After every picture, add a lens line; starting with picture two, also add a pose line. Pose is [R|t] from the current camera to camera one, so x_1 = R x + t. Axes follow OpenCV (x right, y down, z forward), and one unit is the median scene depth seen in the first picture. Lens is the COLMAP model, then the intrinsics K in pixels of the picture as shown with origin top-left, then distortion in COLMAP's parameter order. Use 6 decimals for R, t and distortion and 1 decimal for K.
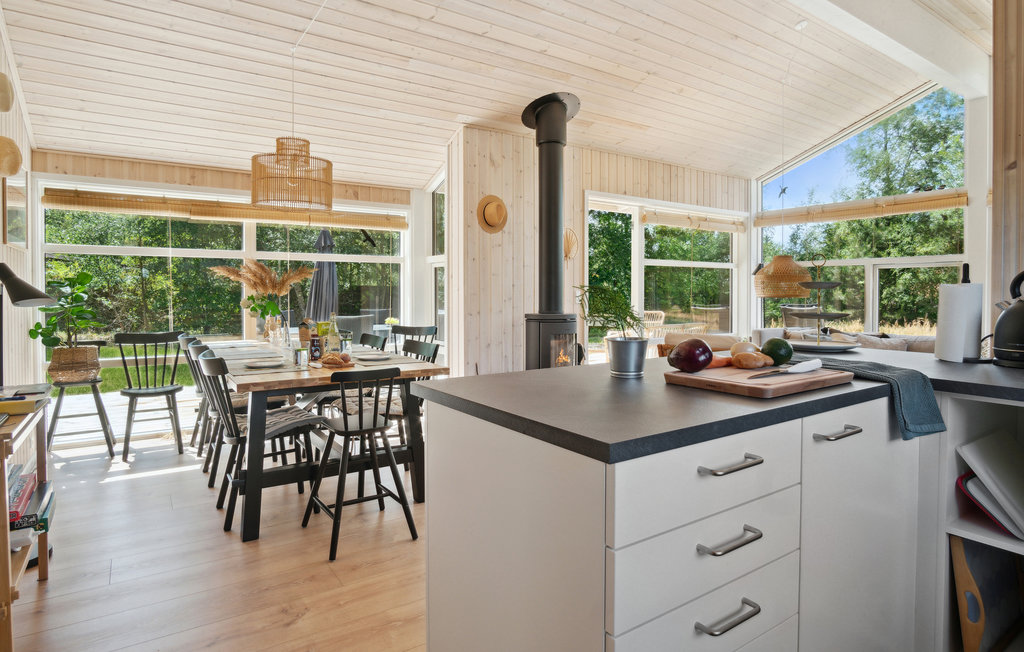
lens RADIAL K [[564.1, 0, 519.2], [0, 564.1, 305.0], [0, 0, 1]] dist [-0.006265, 0.001621]
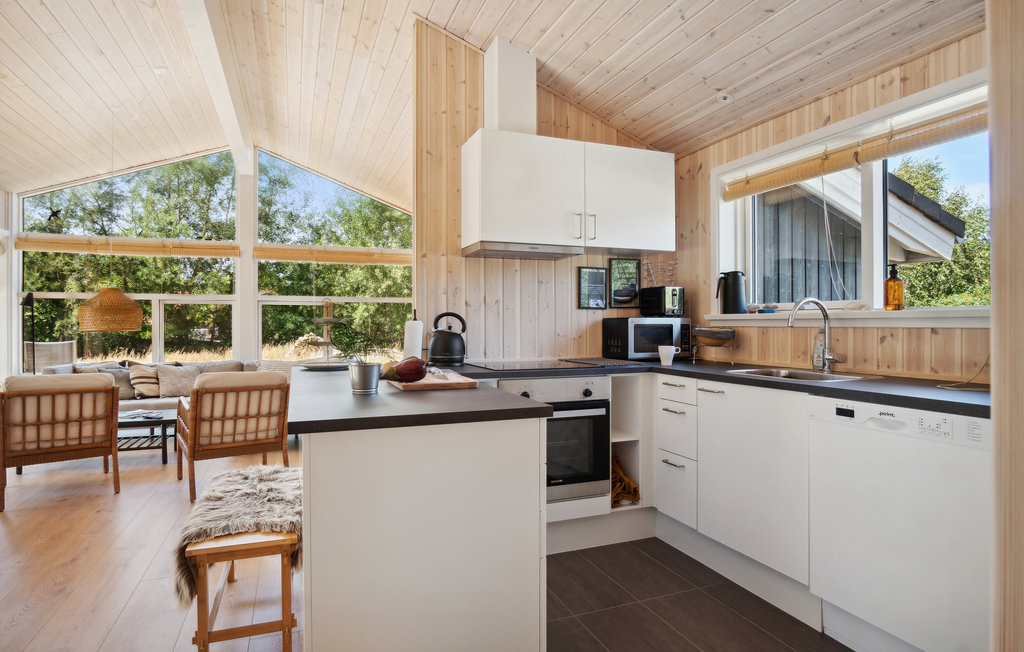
lens RADIAL K [[566.0, 0, 510.2], [0, 566.0, 320.0], [0, 0, 1]] dist [-0.021131, 0.000698]
pose [[0.233974, 0.001115, 0.972242, -0.288914], [0.027422, 0.999594, -0.007745, -0.006503], [-0.971856, 0.028473, 0.233849, 0.108121]]
